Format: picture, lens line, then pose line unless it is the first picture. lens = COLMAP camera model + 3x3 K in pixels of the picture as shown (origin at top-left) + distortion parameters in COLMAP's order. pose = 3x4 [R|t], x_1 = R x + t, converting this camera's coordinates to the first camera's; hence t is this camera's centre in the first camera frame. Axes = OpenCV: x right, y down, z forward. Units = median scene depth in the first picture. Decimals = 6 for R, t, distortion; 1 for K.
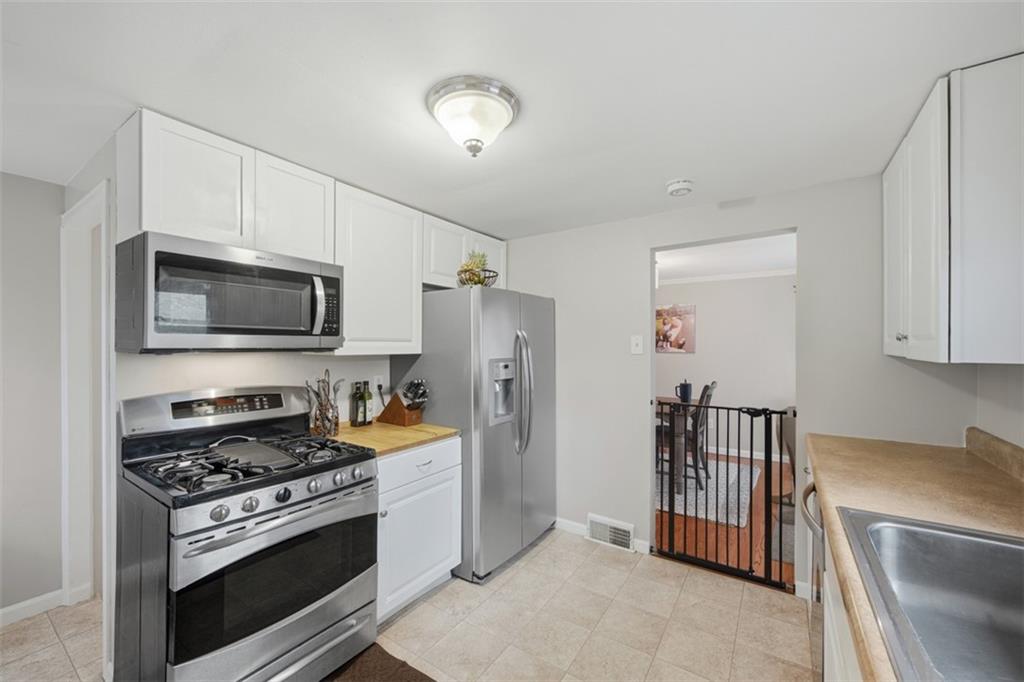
lens RADIAL K [[395.9, 0, 508.7], [0, 395.9, 346.2], [0, 0, 1]] dist [-0.000880, -0.000038]
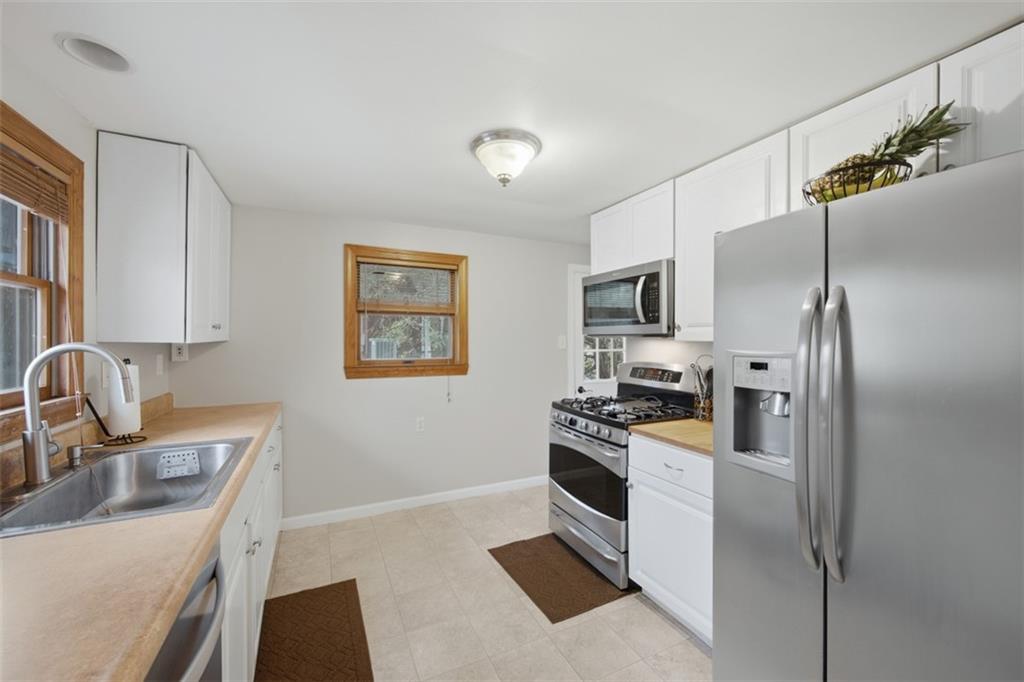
lens RADIAL K [[402.8, 0, 511.1], [0, 402.8, 339.3], [0, 0, 1]] dist [-0.000652, -0.000058]
pose [[-0.501048, 0.001710, -0.865418, 0.817545], [0.000262, 0.999998, 0.001824, 0.019516], [0.865420, 0.000687, -0.501047, 1.282880]]
